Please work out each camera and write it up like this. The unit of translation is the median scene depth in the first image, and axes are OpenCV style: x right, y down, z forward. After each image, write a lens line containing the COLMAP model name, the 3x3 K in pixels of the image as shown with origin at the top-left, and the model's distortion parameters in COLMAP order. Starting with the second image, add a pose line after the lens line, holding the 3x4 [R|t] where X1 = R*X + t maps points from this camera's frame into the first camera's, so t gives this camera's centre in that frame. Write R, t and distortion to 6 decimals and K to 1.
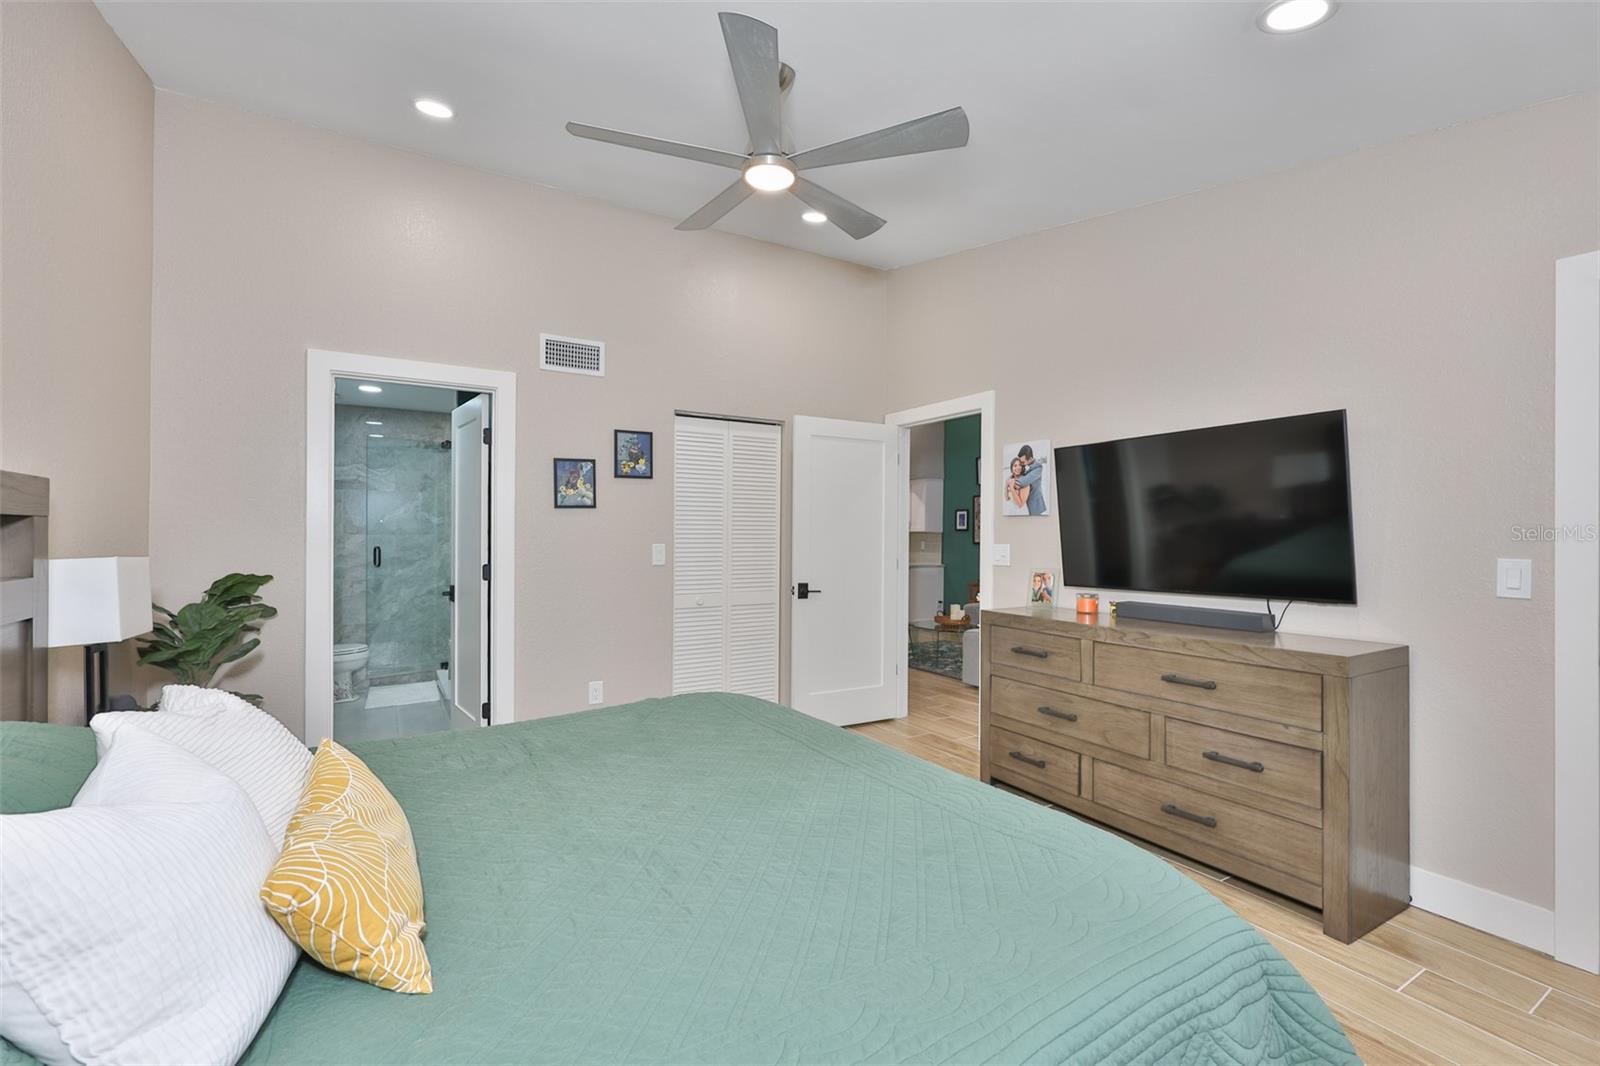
lens RADIAL K [[709.7, 0, 828.4], [0, 709.7, 530.8], [0, 0, 1]] dist [0.001282, 0.000093]
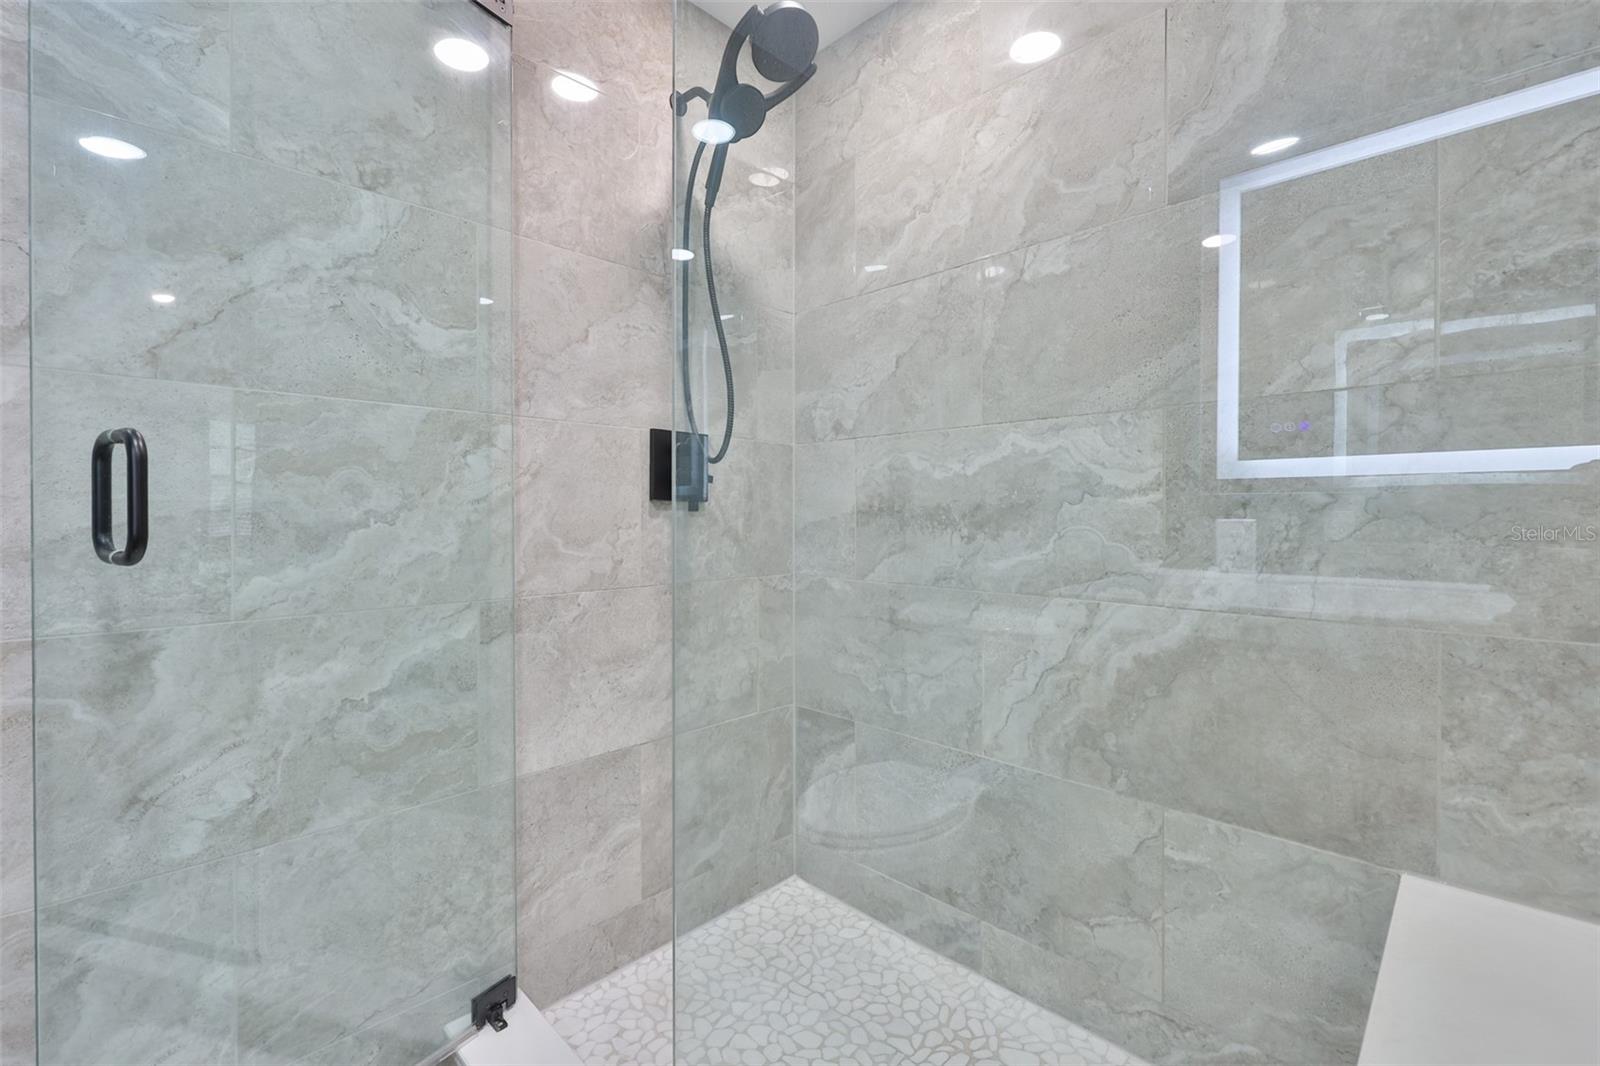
lens RADIAL K [[694.0, 0, 800.6], [0, 694.0, 517.7], [0, 0, 1]] dist [-0.002203, -0.000359]
pose [[0.973200, -0.003620, 0.229934, -0.501020], [0.001465, 0.999953, 0.009543, 0.037986], [-0.229957, -0.008951, 0.973160, 0.779840]]
